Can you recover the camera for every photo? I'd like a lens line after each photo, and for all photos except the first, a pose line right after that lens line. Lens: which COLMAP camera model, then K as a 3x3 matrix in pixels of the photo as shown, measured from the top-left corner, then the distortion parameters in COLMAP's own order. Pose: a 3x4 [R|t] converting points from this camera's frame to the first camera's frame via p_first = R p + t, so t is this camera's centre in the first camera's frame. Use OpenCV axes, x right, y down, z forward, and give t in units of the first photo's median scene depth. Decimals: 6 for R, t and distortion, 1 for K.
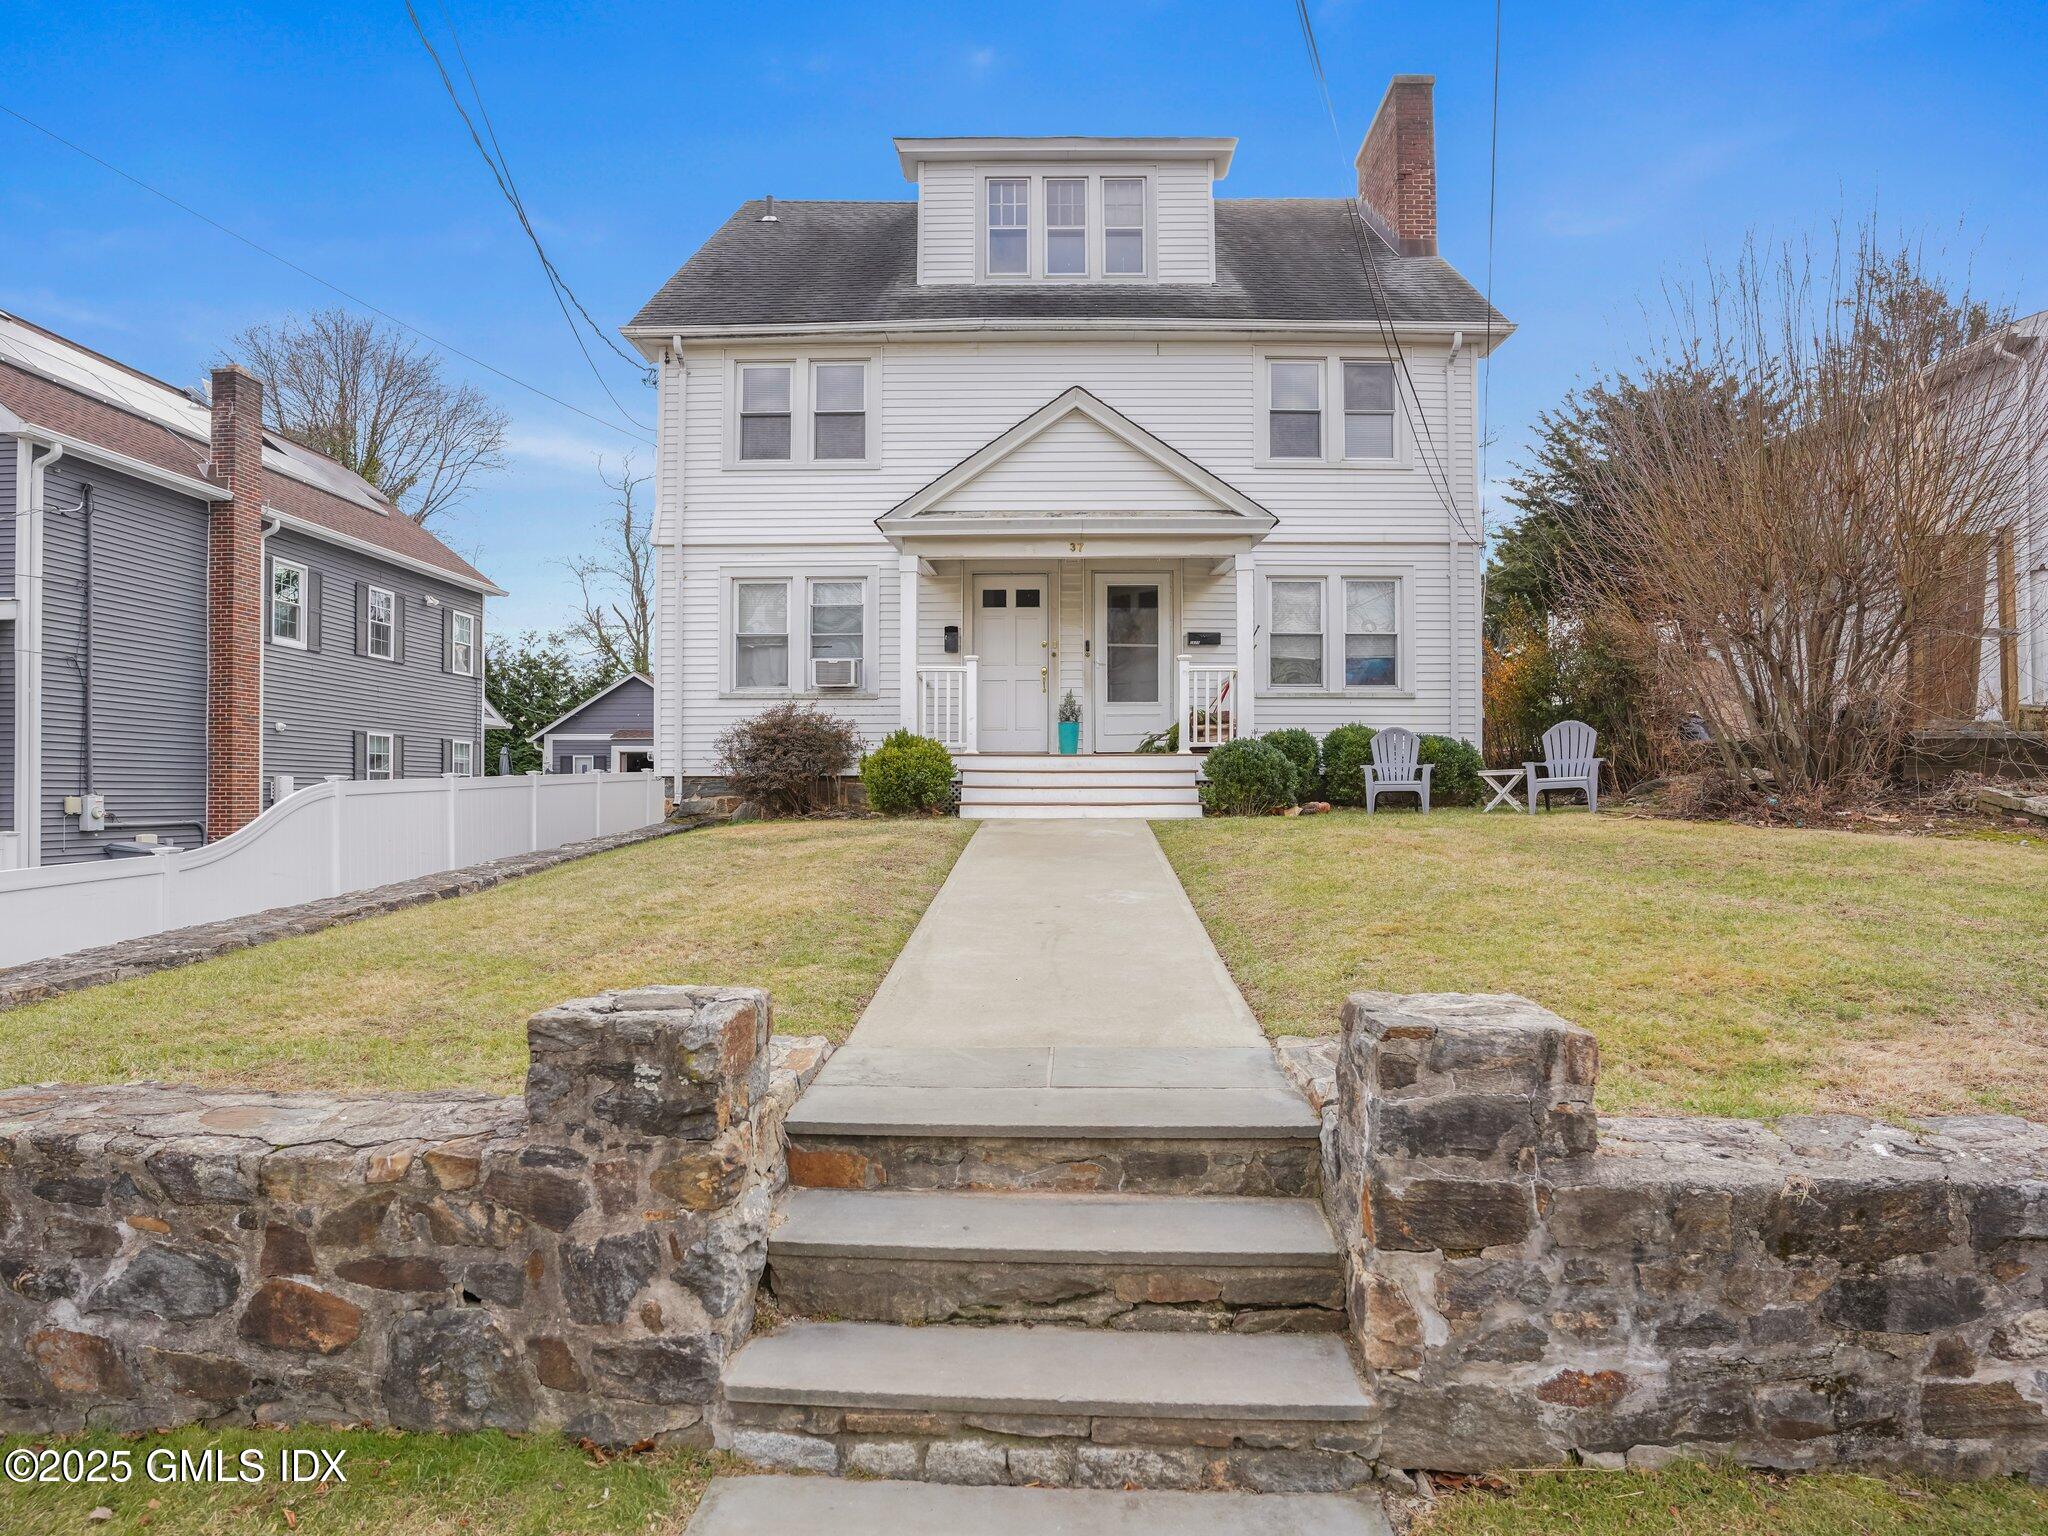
lens RADIAL K [[1151.5, 0, 1024.0], [0, 1151.5, 781.8], [0, 0, 1]] dist [-0.066708, 0.012254]
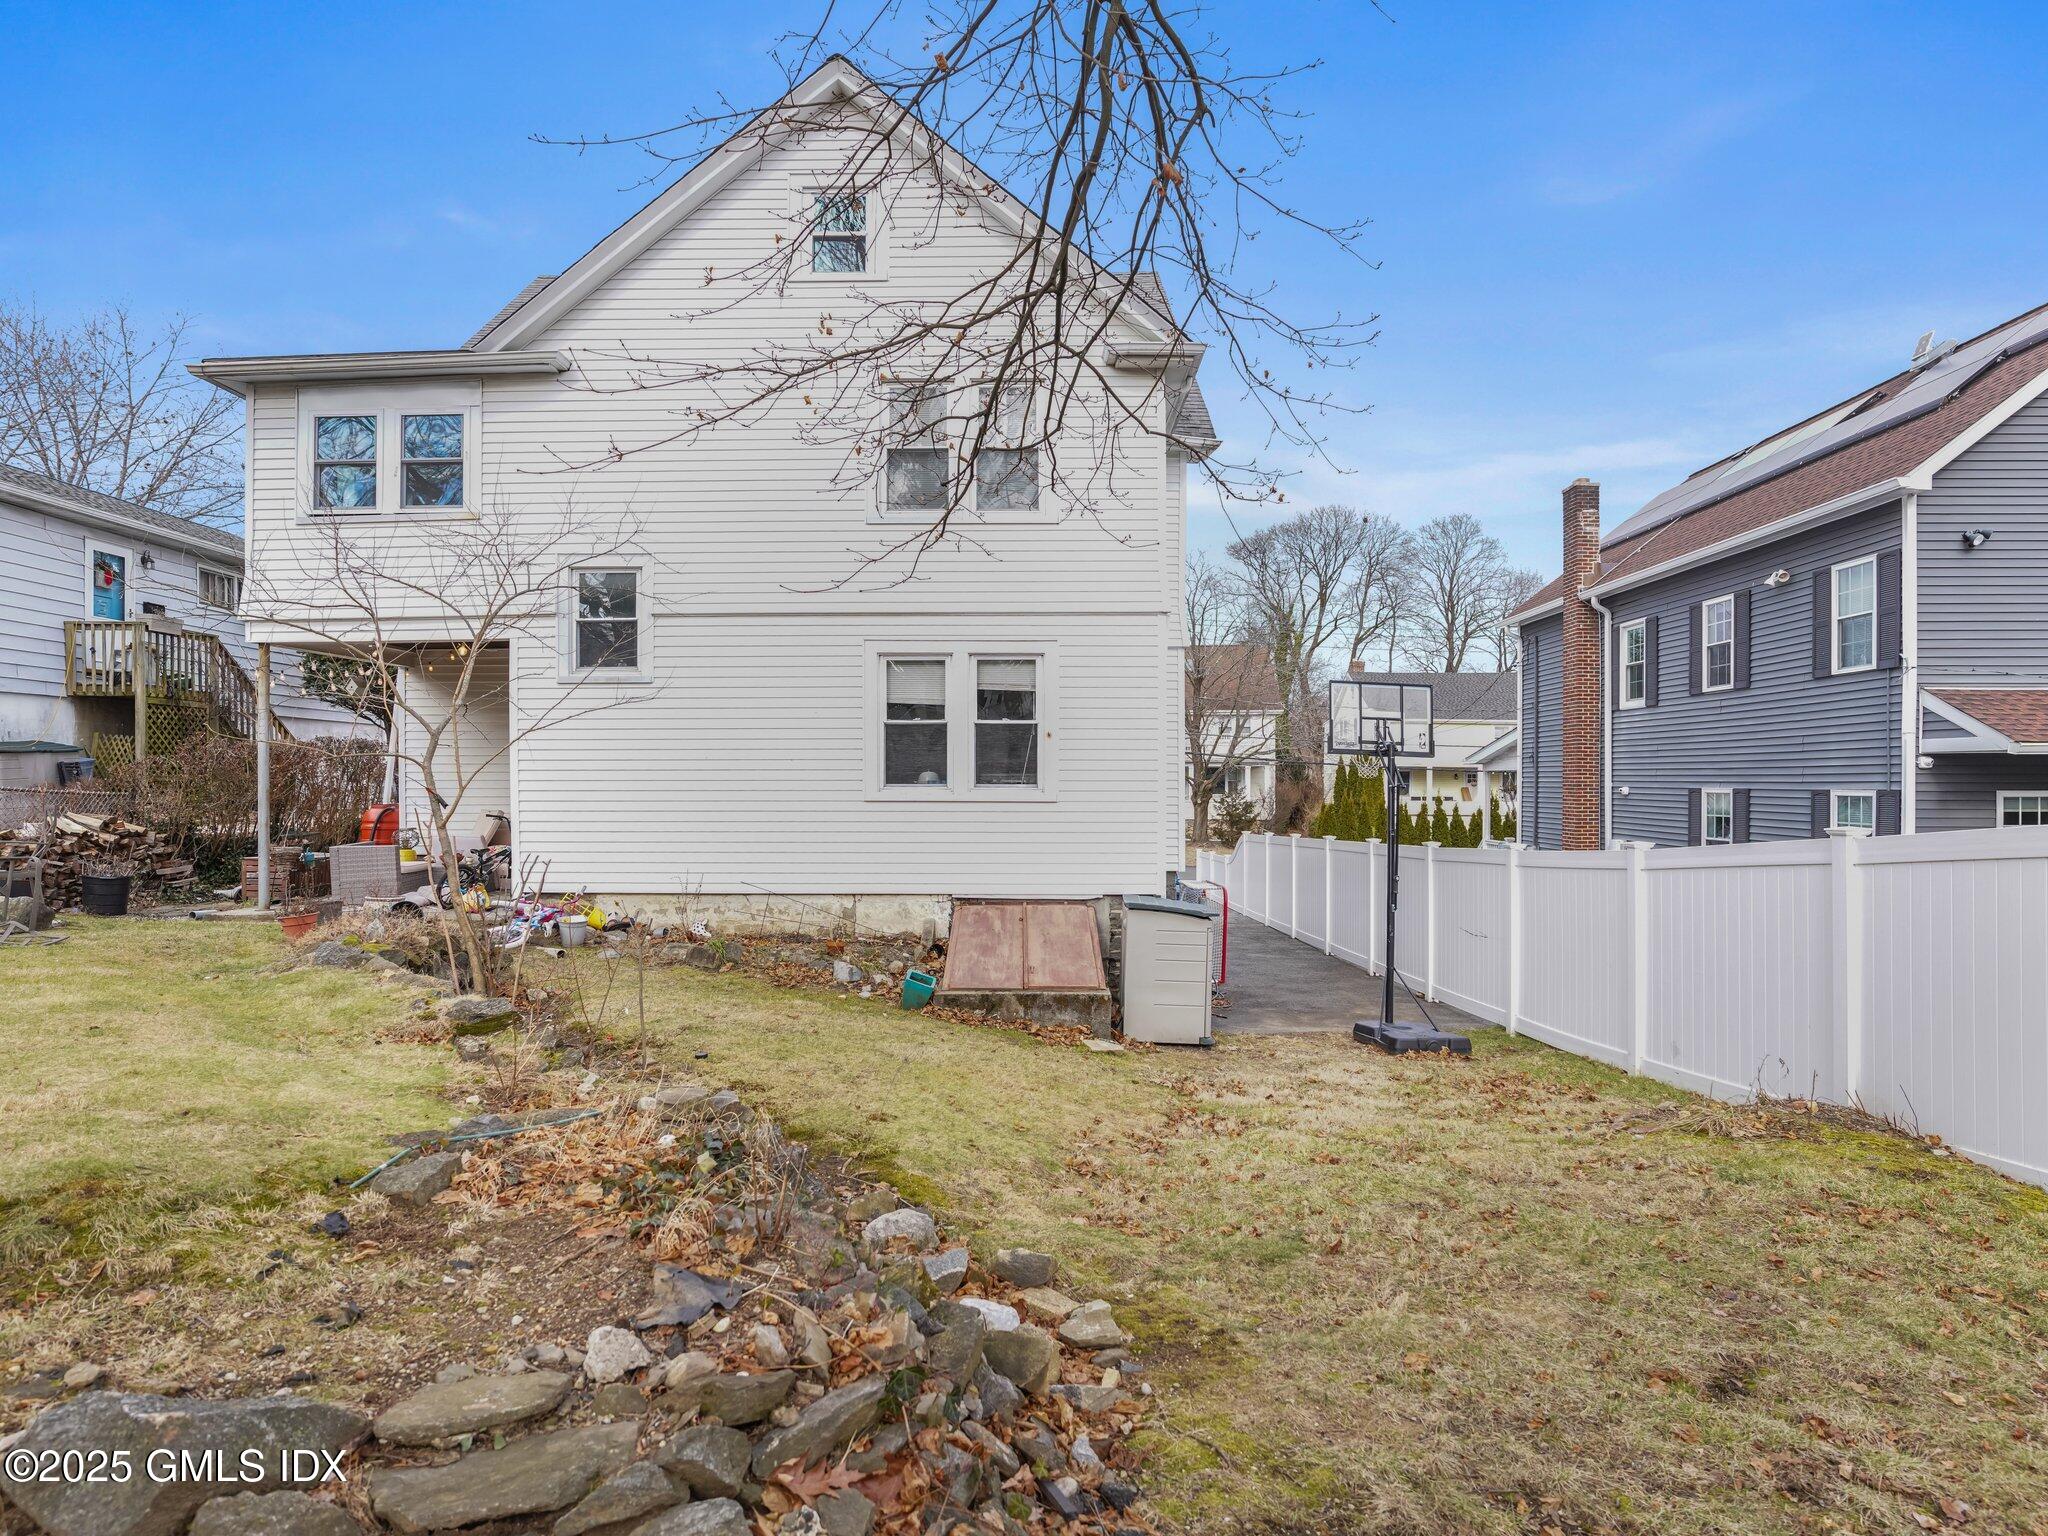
lens RADIAL K [[1151.5, 0, 1027.0], [0, 1151.5, 777.3], [0, 0, 1]] dist [-0.066708, 0.012254]
pose [[-0.999986, 0.001688, -0.004977, -0.033677], [0.001743, 0.999938, -0.010992, -0.014512], [0.004959, -0.011001, -0.999927, 0.592252]]
